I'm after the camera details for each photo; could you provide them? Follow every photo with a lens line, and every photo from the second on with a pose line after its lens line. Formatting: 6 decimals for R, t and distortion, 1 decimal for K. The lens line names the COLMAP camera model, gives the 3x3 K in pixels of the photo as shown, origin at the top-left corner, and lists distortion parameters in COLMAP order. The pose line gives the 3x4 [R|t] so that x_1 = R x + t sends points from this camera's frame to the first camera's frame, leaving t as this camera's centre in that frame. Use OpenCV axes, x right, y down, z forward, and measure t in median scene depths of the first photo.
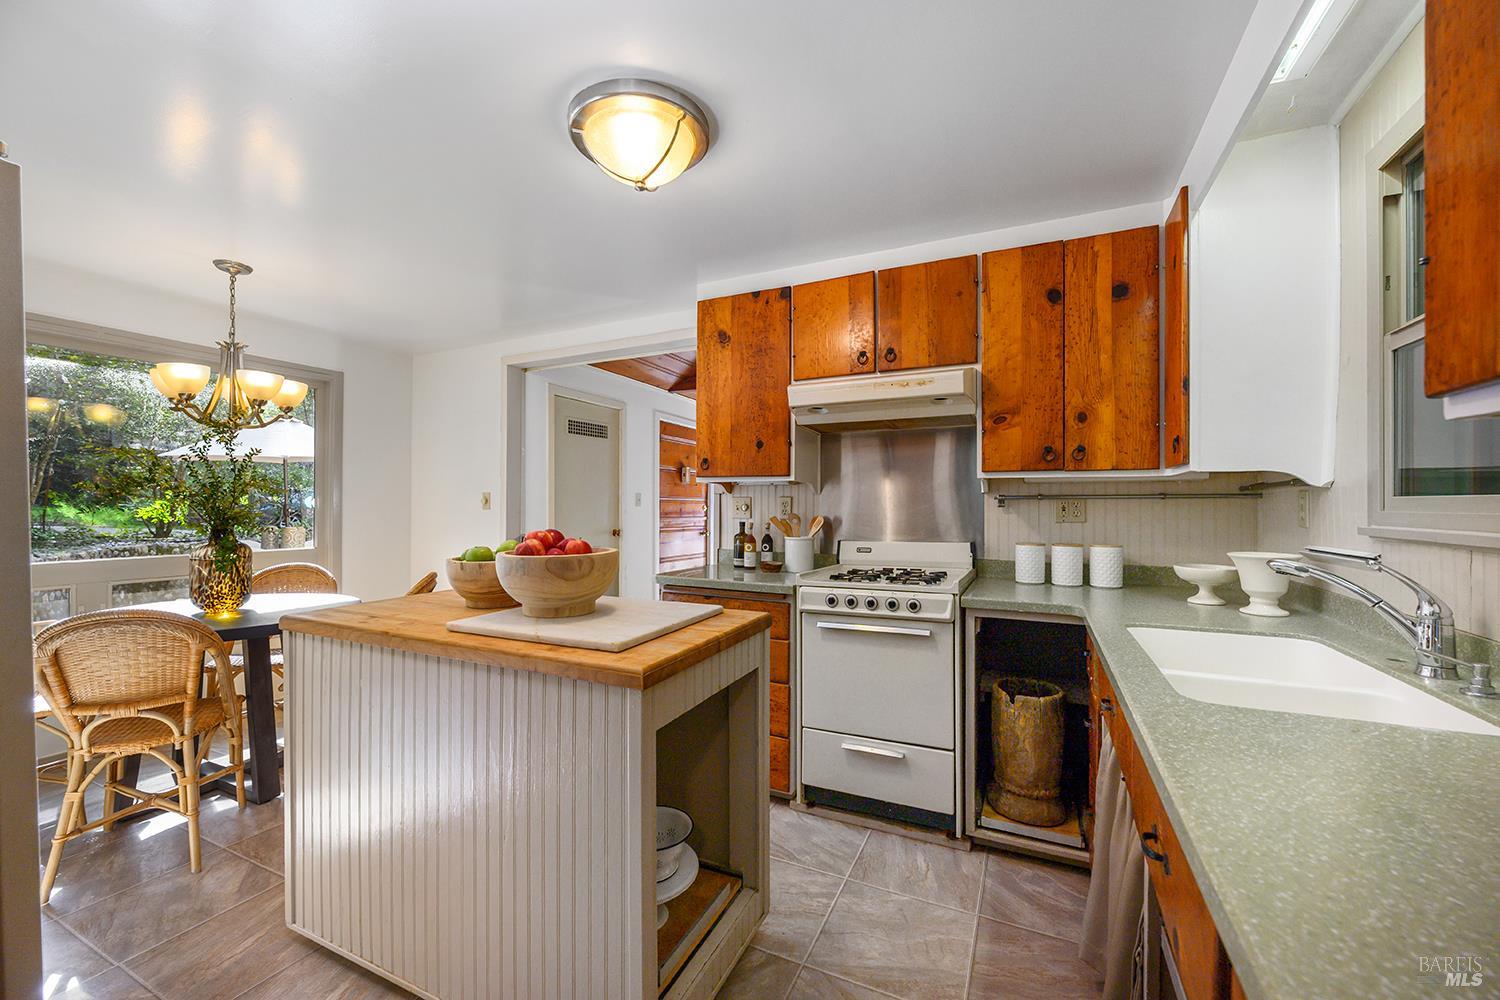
lens RADIAL K [[599.0, 0, 743.5], [0, 599.0, 500.8], [0, 0, 1]] dist [-0.003092, -0.000155]
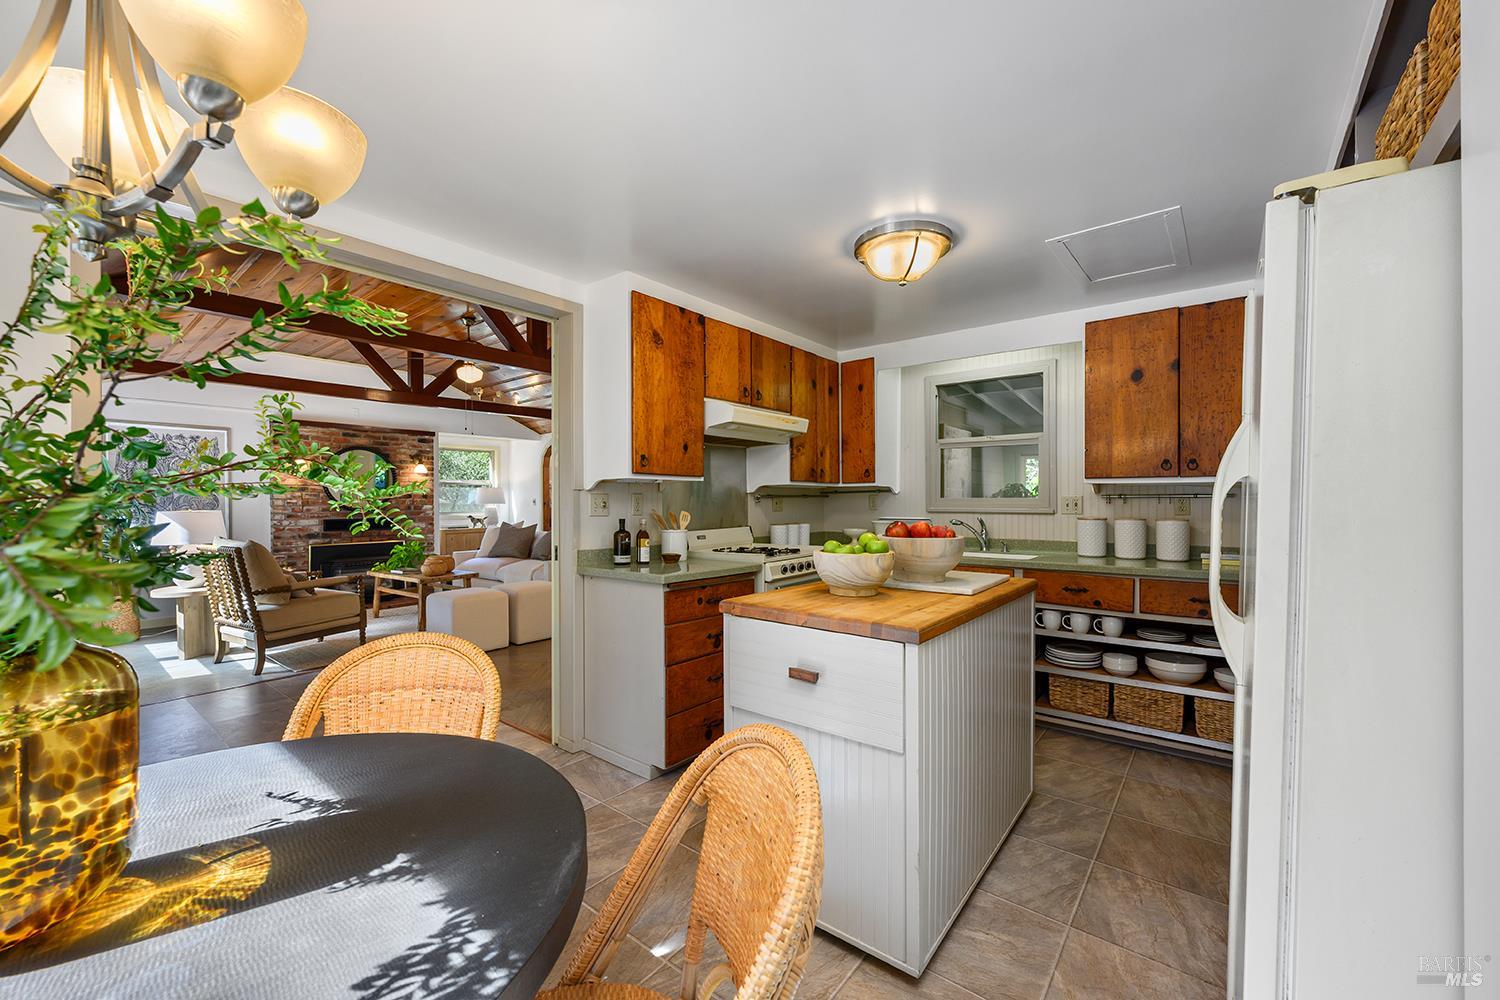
lens RADIAL K [[599.0, 0, 748.0], [0, 599.0, 503.2], [0, 0, 1]] dist [-0.003092, -0.000155]
pose [[0.228425, -0.005656, 0.973545, -1.285349], [-0.005094, 0.999962, 0.007005, 0.001631], [-0.973548, -0.006559, 0.228388, 0.792453]]
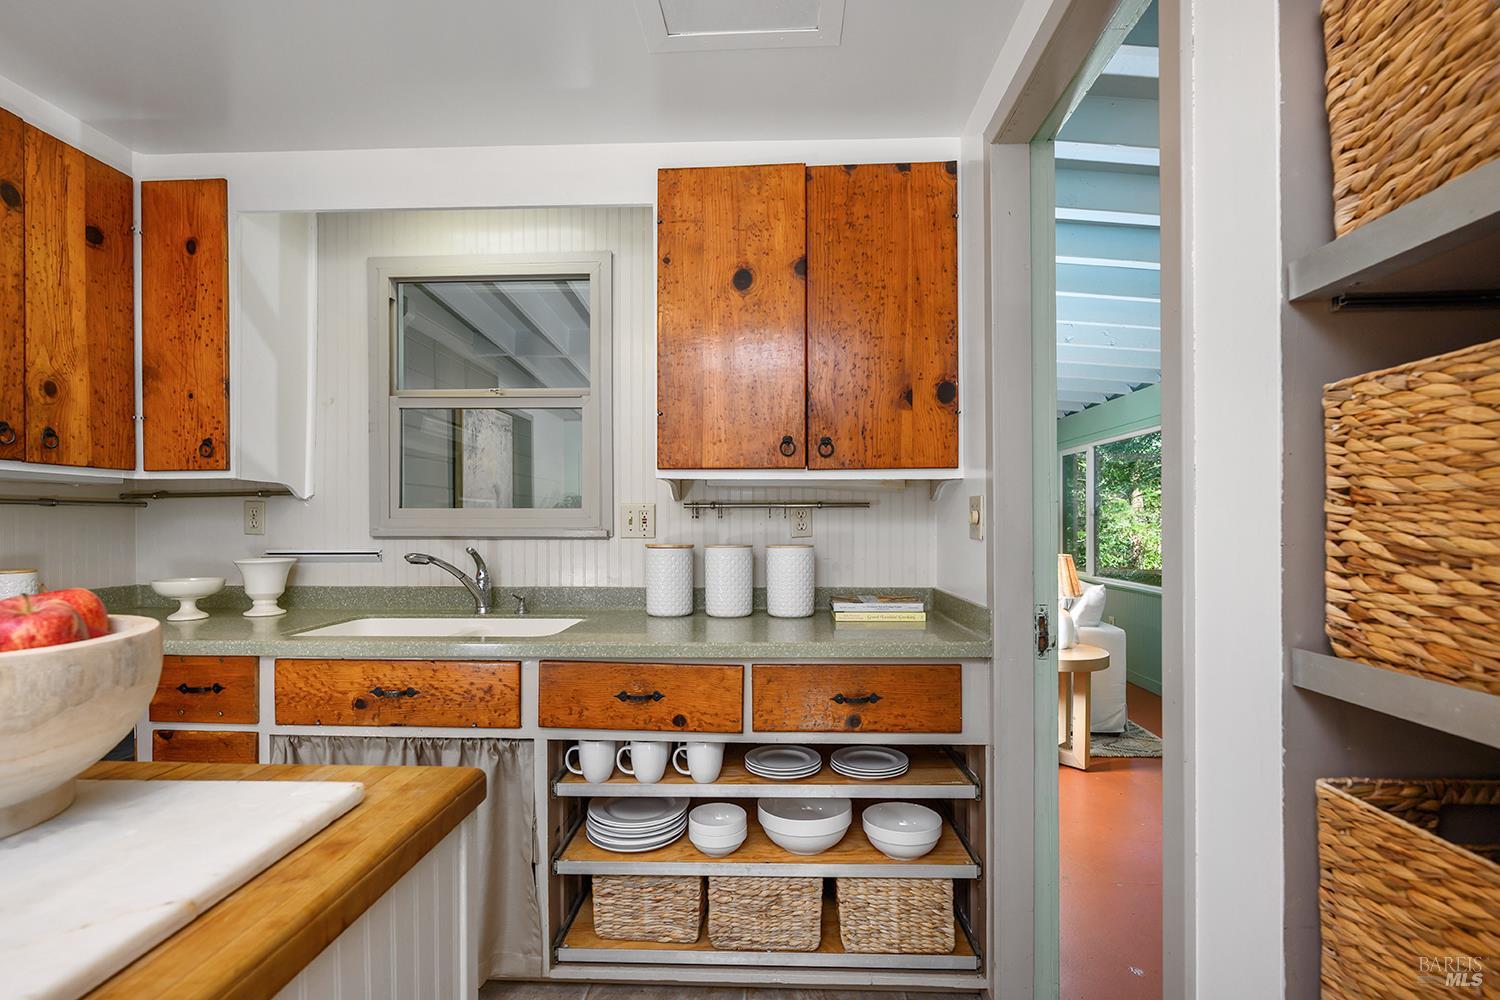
lens RADIAL K [[700.0, 0, 752.6], [0, 700.0, 514.3], [0, 0, 1]] dist [0.002731, 0.000071]
pose [[-0.397095, 0.006531, 0.917754, -0.521338], [-0.005489, 0.999940, -0.009491, 0.012296], [-0.917761, -0.008806, -0.397036, 0.562382]]
